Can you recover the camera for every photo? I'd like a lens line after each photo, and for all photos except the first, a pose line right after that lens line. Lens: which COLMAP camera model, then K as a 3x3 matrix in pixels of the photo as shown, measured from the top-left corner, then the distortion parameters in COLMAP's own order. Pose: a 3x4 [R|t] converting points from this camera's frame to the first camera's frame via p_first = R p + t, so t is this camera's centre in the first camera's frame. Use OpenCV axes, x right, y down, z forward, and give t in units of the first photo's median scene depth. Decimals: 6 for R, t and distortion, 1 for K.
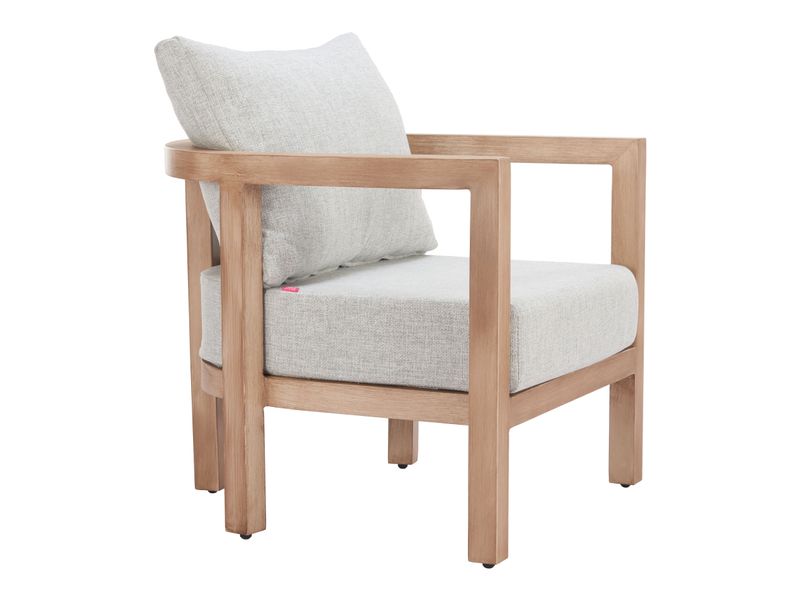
lens RADIAL K [[1620.0, 0, 400.0], [0, 1620.0, 300.0], [0, 0, 1]] dist [0.037459, 0.092574]
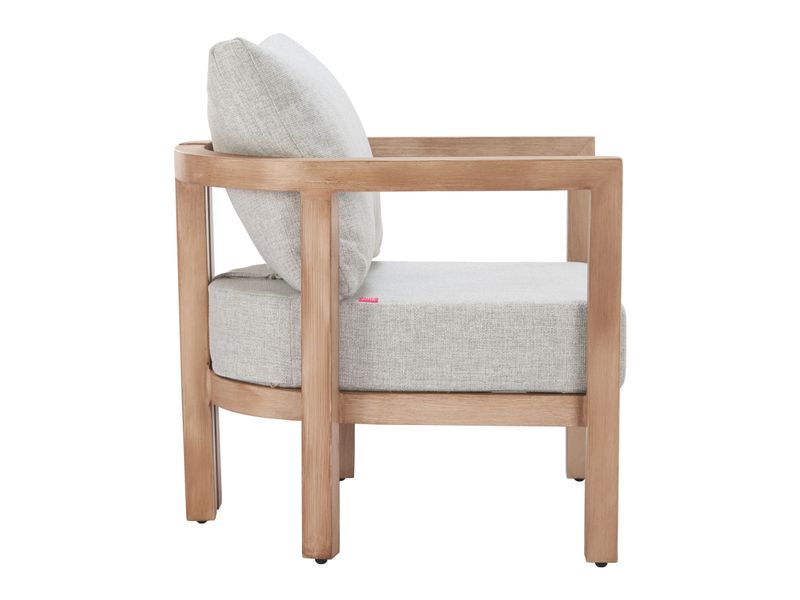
lens RADIAL K [[1657.9, 0, 400.0], [0, 1657.9, 300.0], [0, 0, 1]] dist [0.050819, 0.167835]
pose [[0.952156, -0.050694, 0.301377, -0.348907], [0.051884, 0.998645, 0.004060, -0.009604], [-0.301175, 0.011771, 0.953496, 0.055853]]
